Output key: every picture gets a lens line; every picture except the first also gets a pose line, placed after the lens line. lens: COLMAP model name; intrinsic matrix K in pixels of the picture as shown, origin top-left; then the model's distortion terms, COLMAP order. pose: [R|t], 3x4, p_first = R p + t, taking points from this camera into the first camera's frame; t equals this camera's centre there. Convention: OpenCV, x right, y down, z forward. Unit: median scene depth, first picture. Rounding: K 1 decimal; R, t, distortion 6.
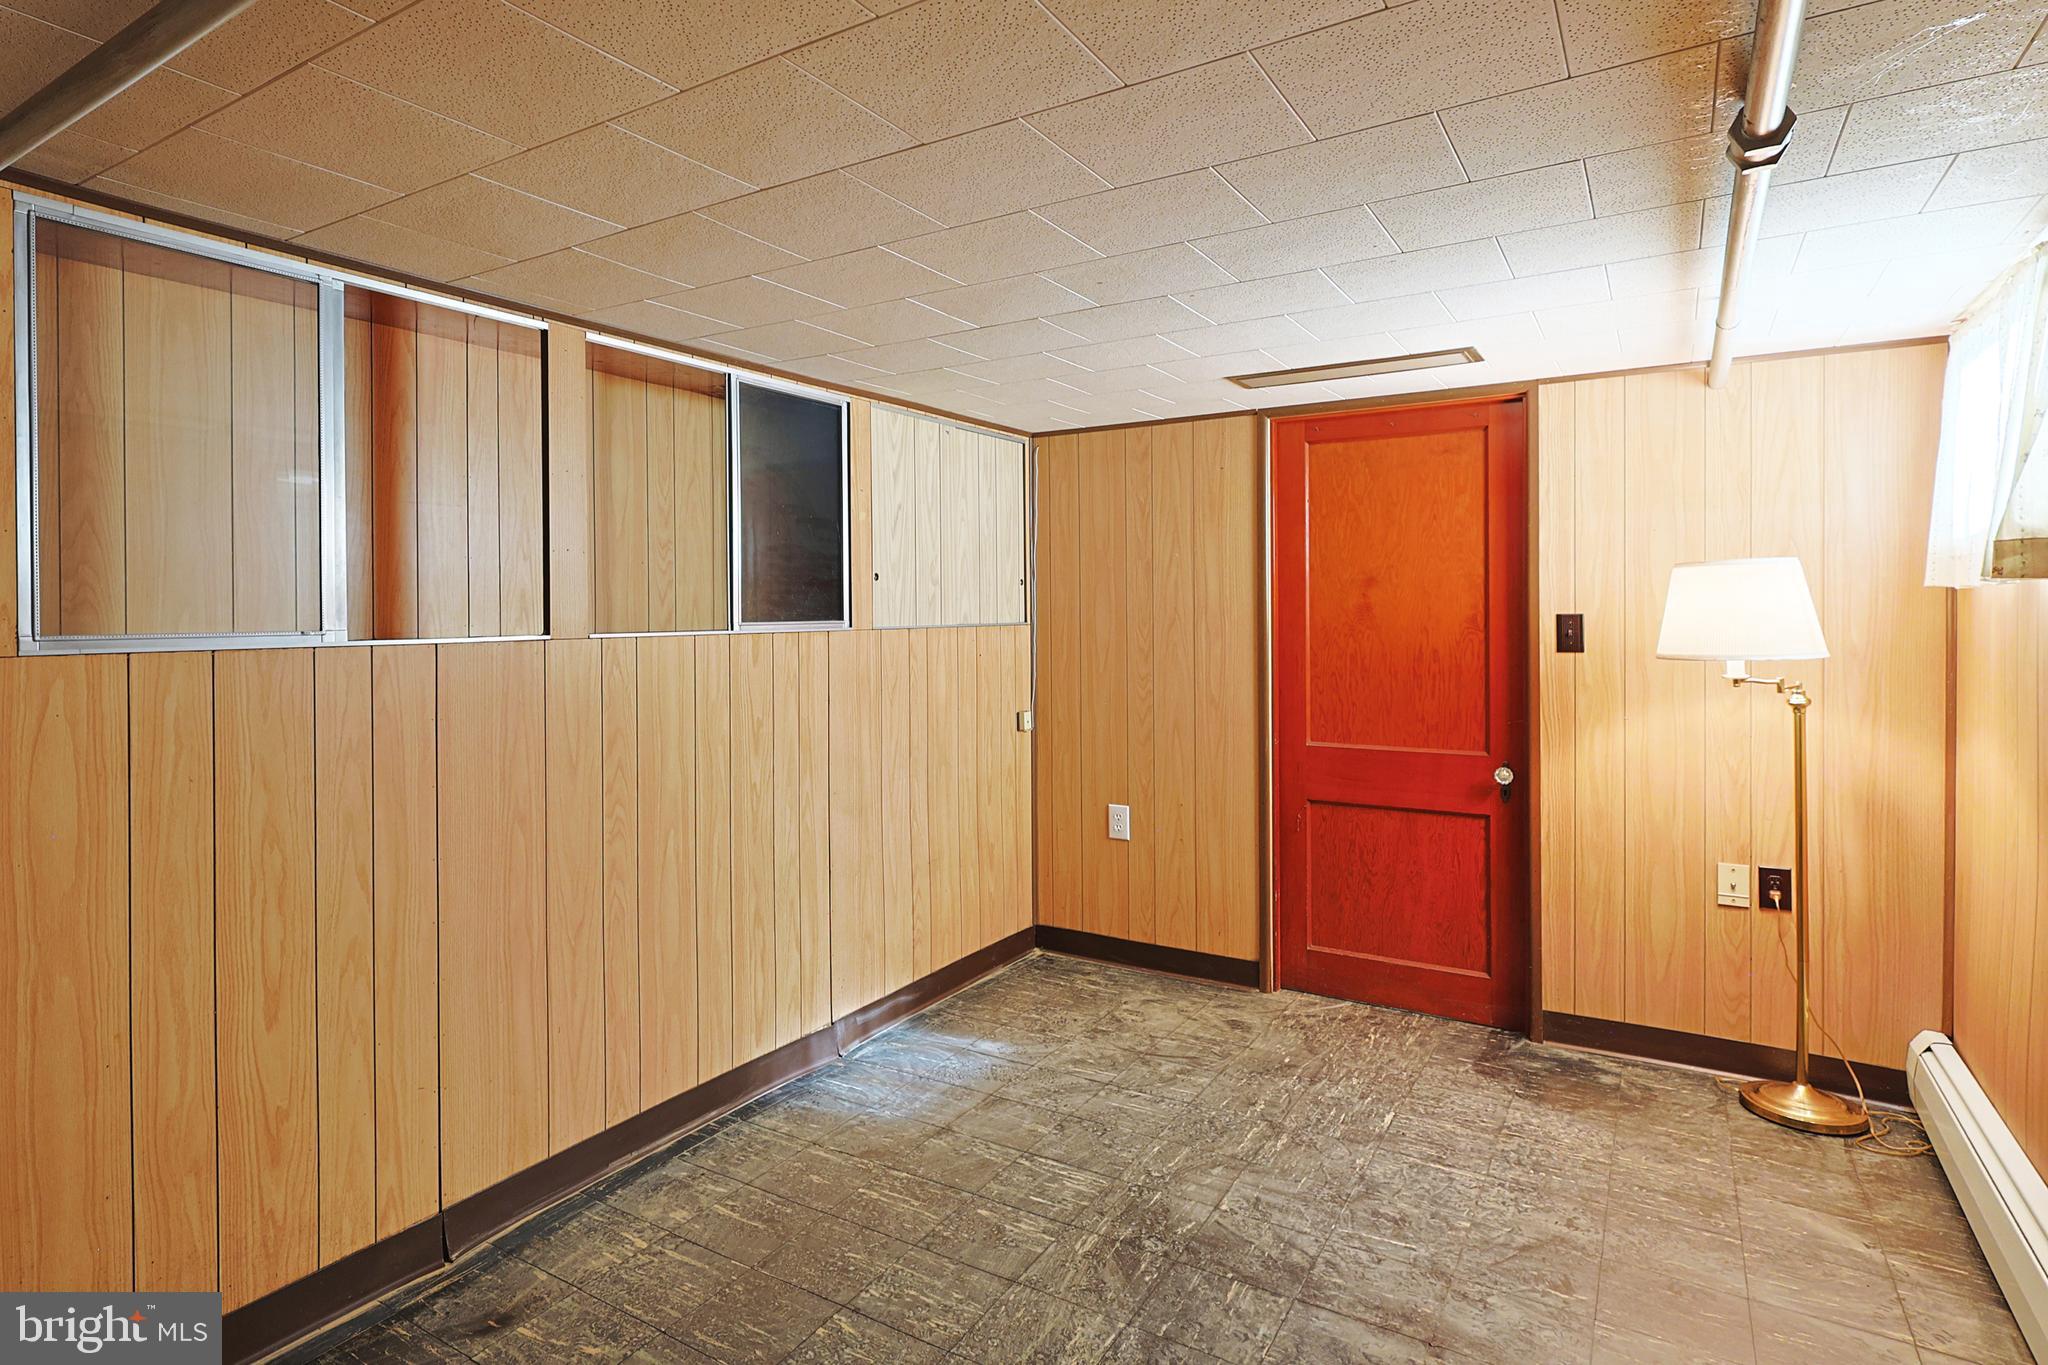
lens RADIAL K [[1098.5, 0, 911.4], [0, 1098.5, 612.1], [0, 0, 1]] dist [-0.001350, 0.000073]
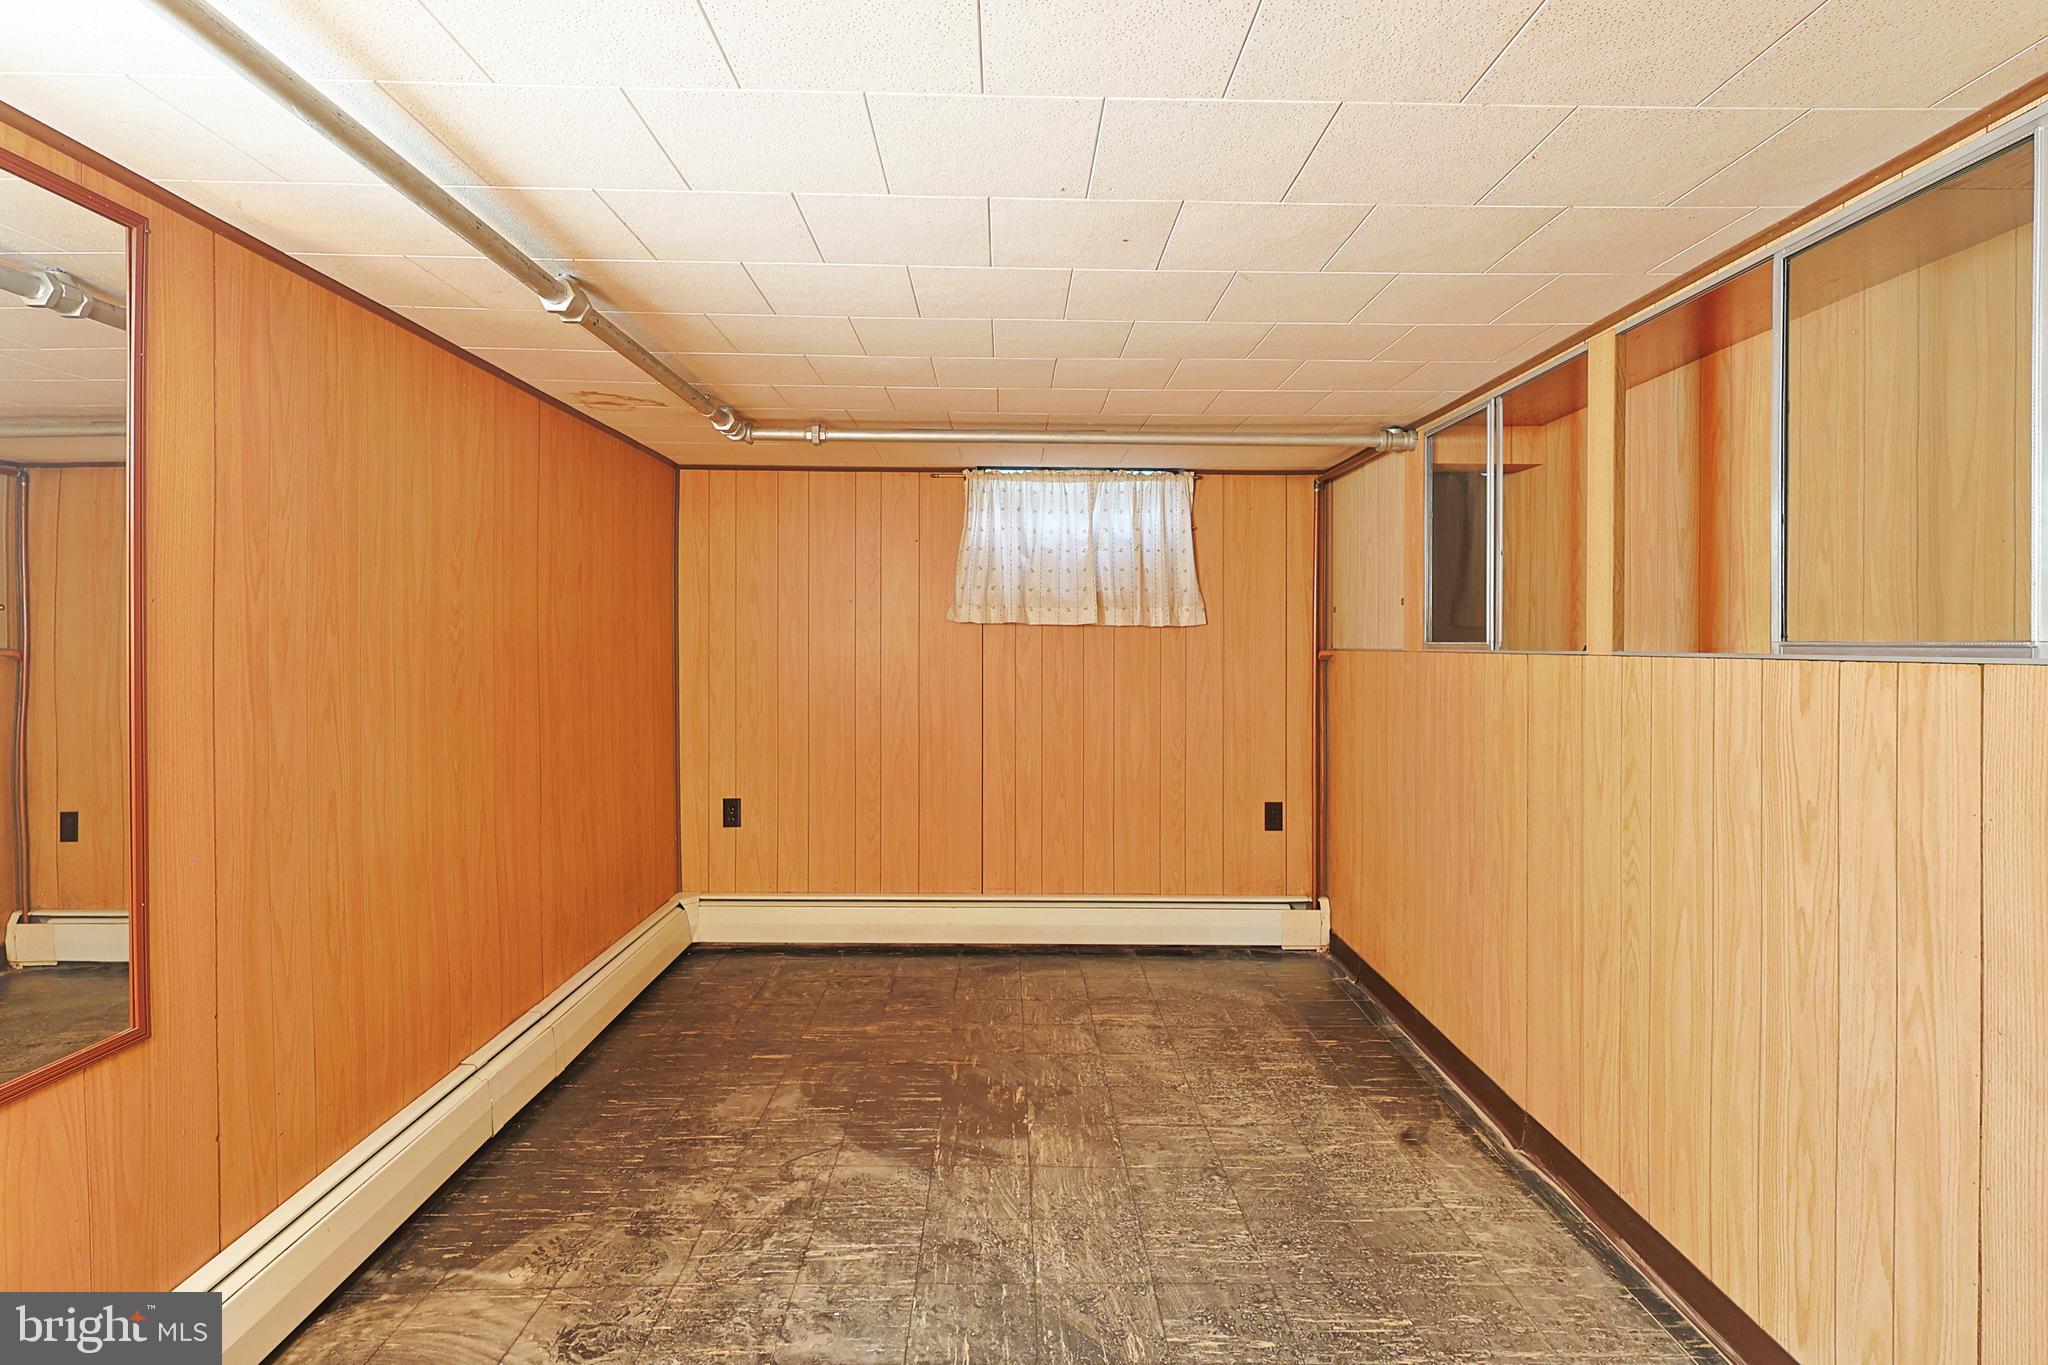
lens RADIAL K [[1028.2, 0, 1052.8], [0, 1028.2, 642.9], [0, 0, 1]] dist [-0.001711, 0.001418]
pose [[-0.794629, 0.005160, -0.607074, 0.654022], [0.002181, 0.999982, 0.005645, 0.007260], [0.607092, 0.003162, -0.794625, 1.491126]]
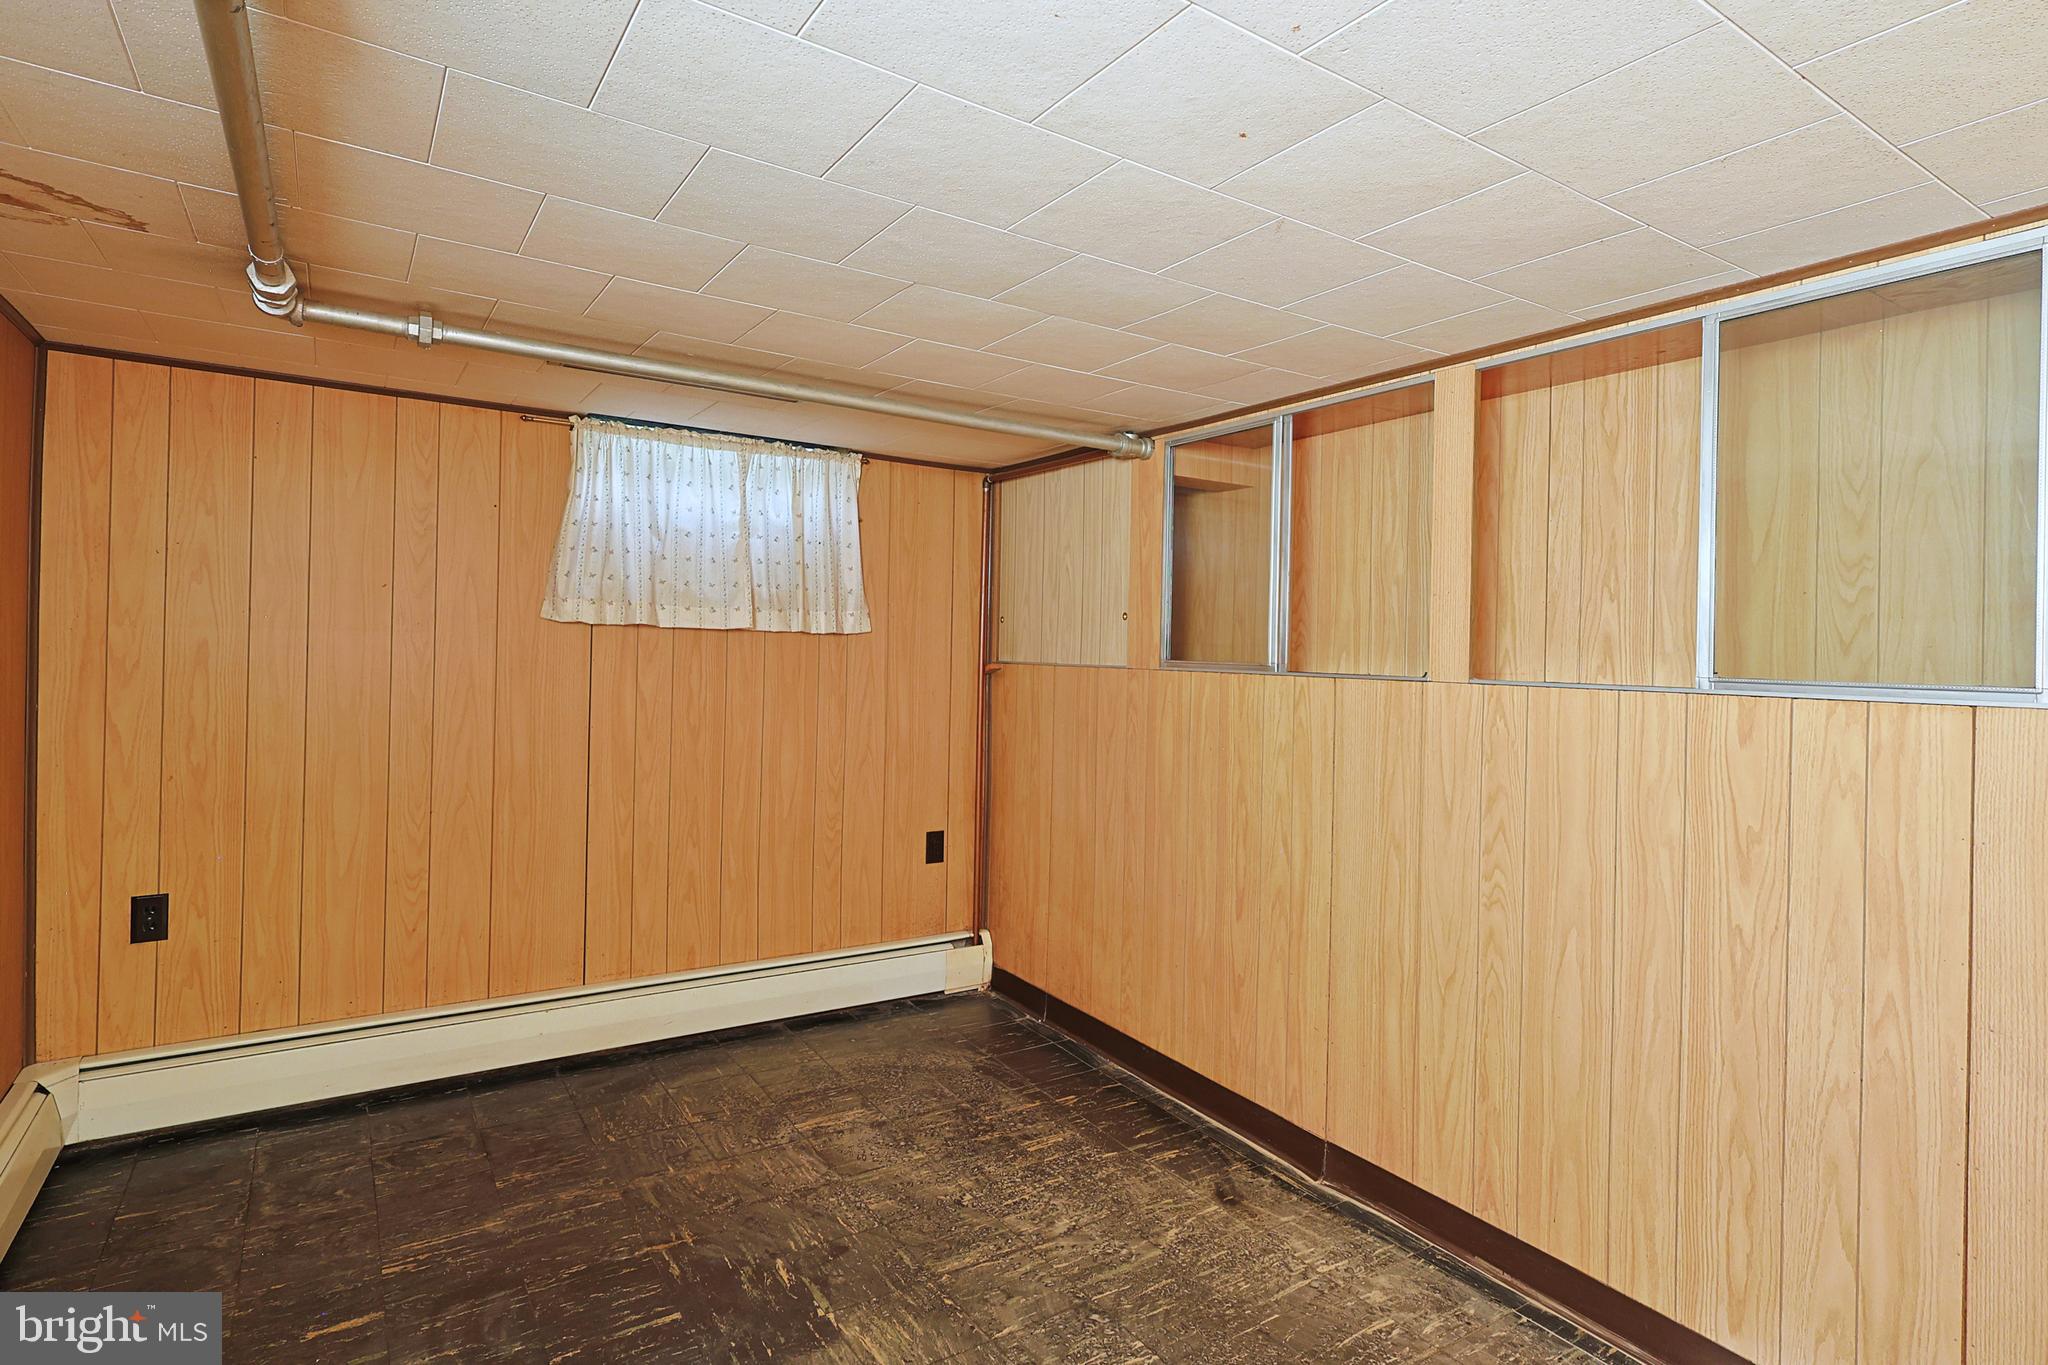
lens RADIAL K [[1028.2, 0, 1052.8], [0, 1028.2, 642.9], [0, 0, 1]] dist [-0.001711, 0.001418]
pose [[-0.351265, -0.005801, -0.936258, 0.708561], [-0.020103, 0.999797, 0.001348, -0.005573], [0.936060, 0.019295, -0.351311, 1.033644]]
